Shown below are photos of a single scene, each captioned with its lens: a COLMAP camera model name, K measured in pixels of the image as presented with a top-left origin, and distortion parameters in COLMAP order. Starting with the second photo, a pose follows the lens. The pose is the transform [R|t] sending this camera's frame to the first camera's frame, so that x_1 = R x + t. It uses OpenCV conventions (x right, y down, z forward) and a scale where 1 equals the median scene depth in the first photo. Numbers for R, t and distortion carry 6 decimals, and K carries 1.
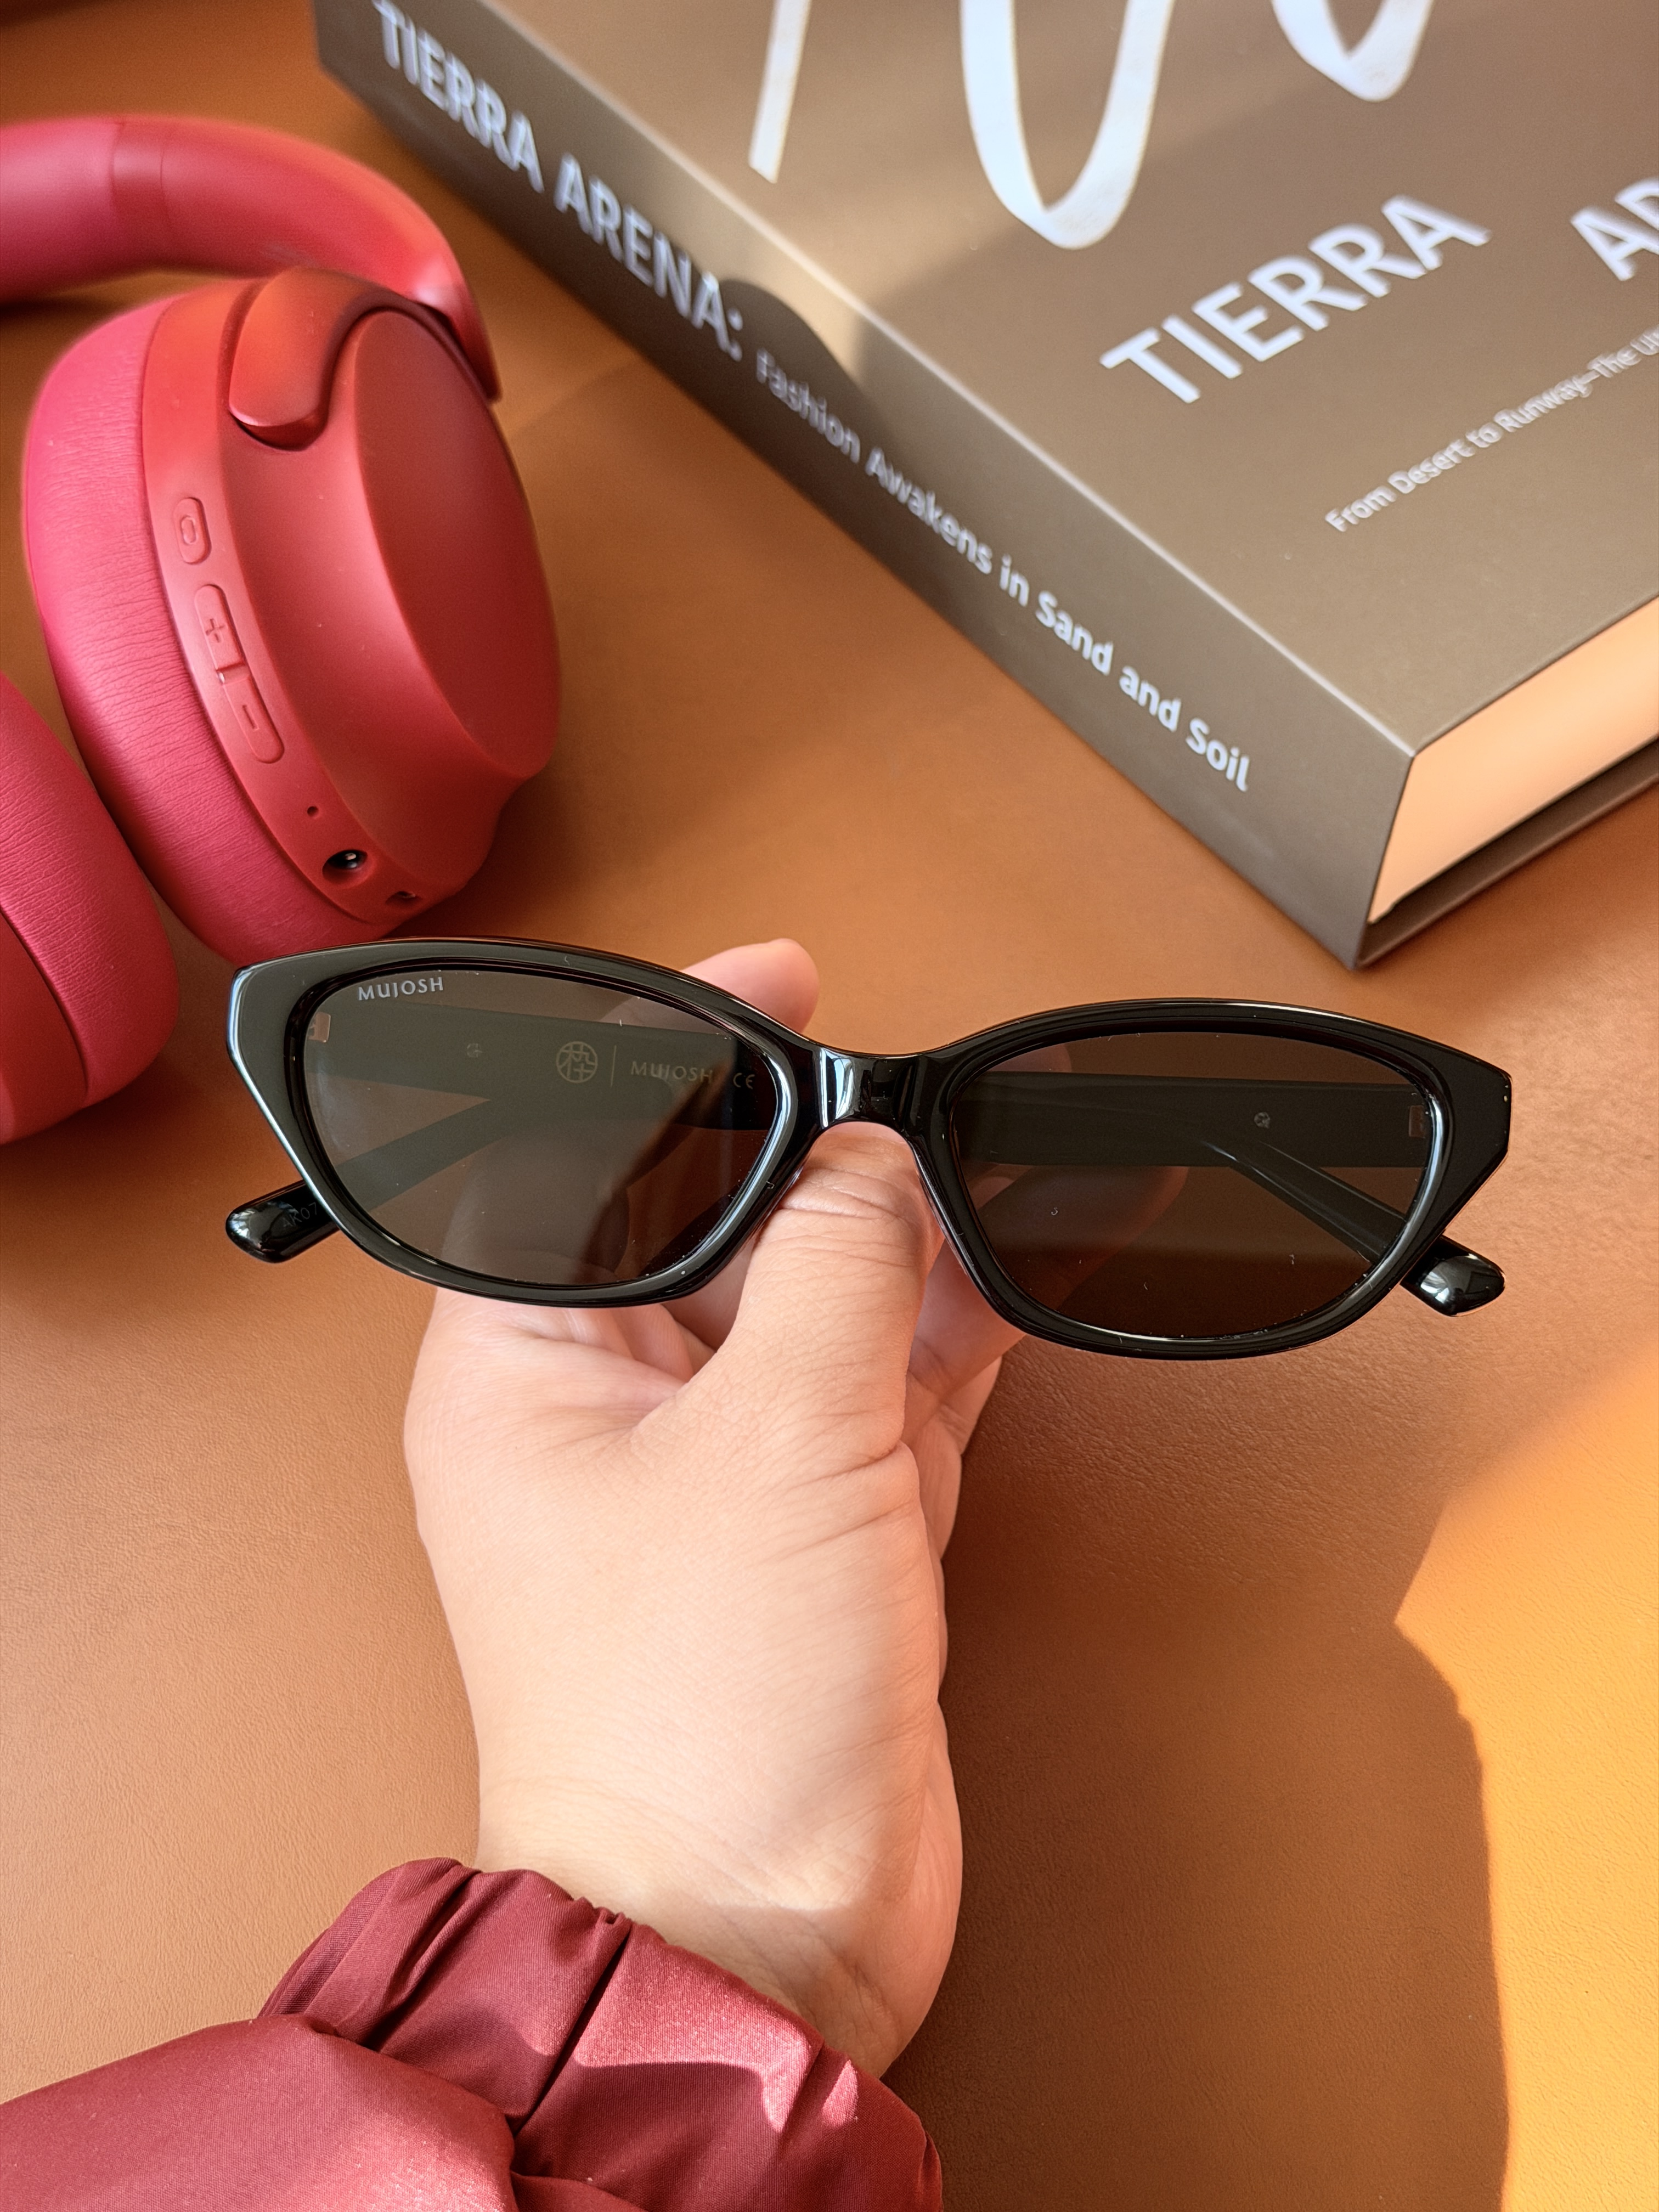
lens RADIAL K [[2936.2, 0, 812.3], [0, 2936.2, 1134.6], [0, 0, 1]] dist [-0.028940, 0.000000]
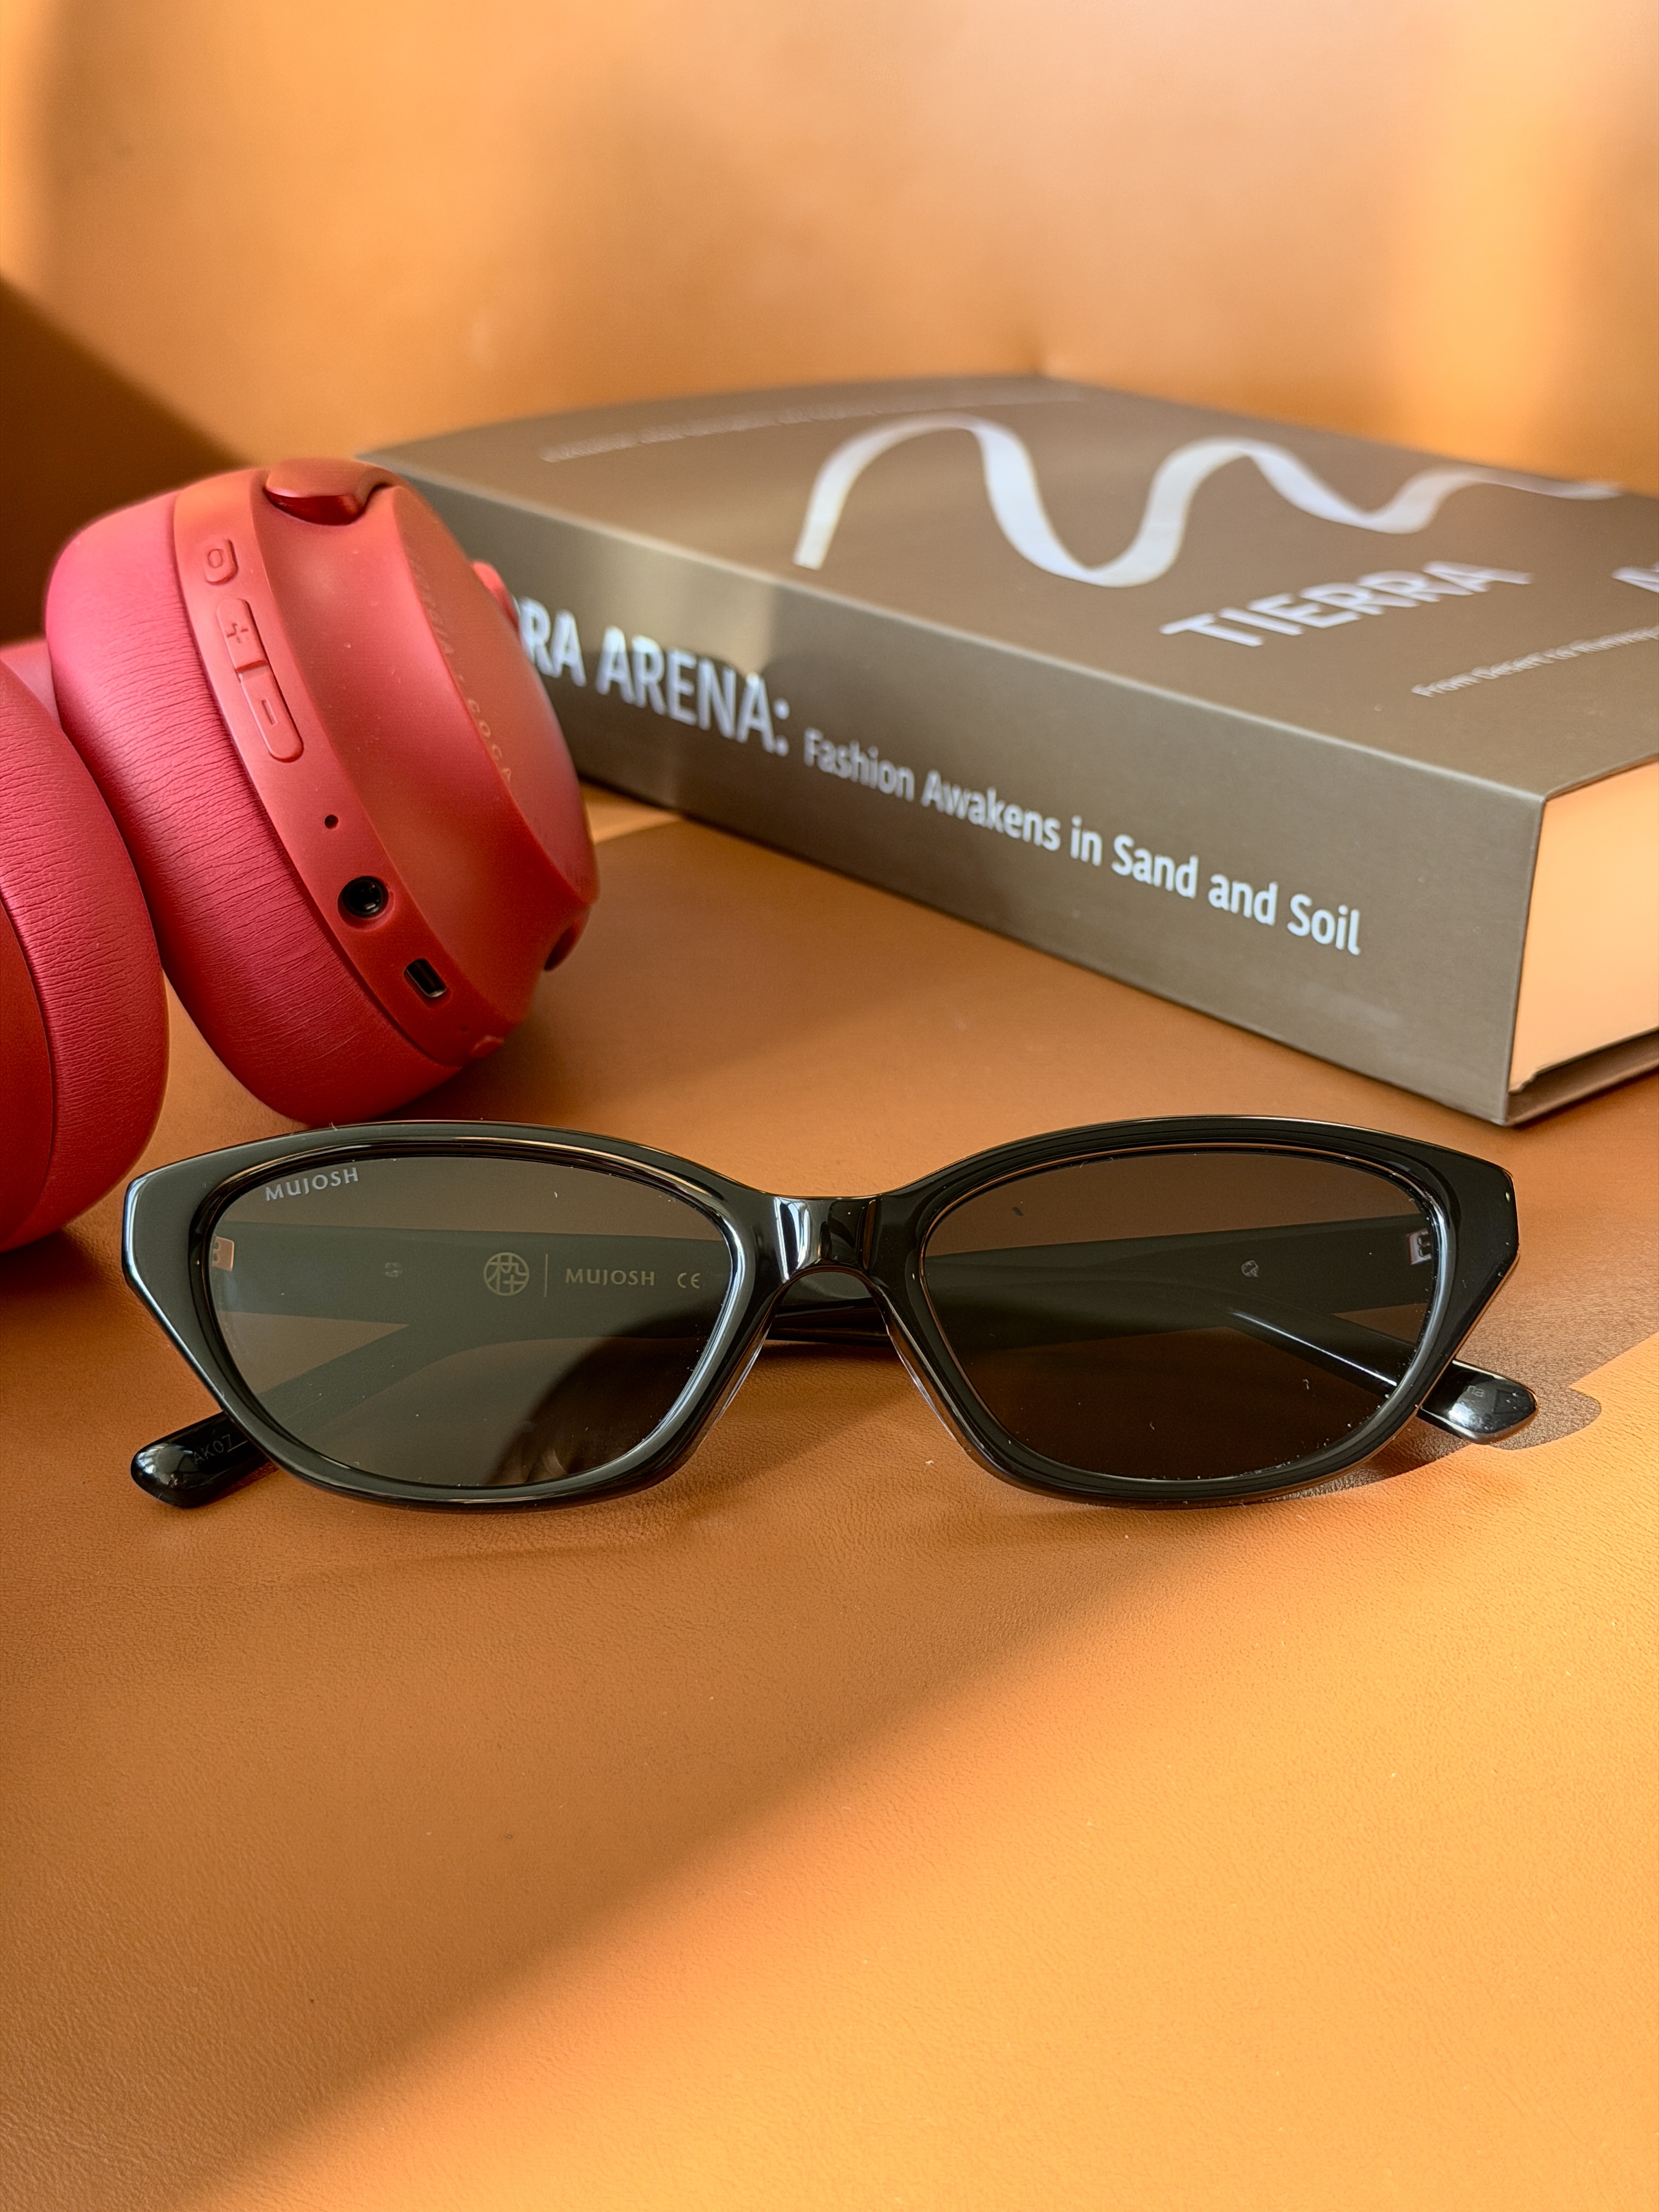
lens RADIAL K [[2936.2, 0, 828.1], [0, 2936.2, 1114.0], [0, 0, 1]] dist [-0.028940, 0.000000]
pose [[0.999497, -0.031259, 0.005297, -0.022922], [0.030157, 0.885791, -0.463104, 0.341857], [0.009785, 0.463030, 0.886288, 0.215108]]
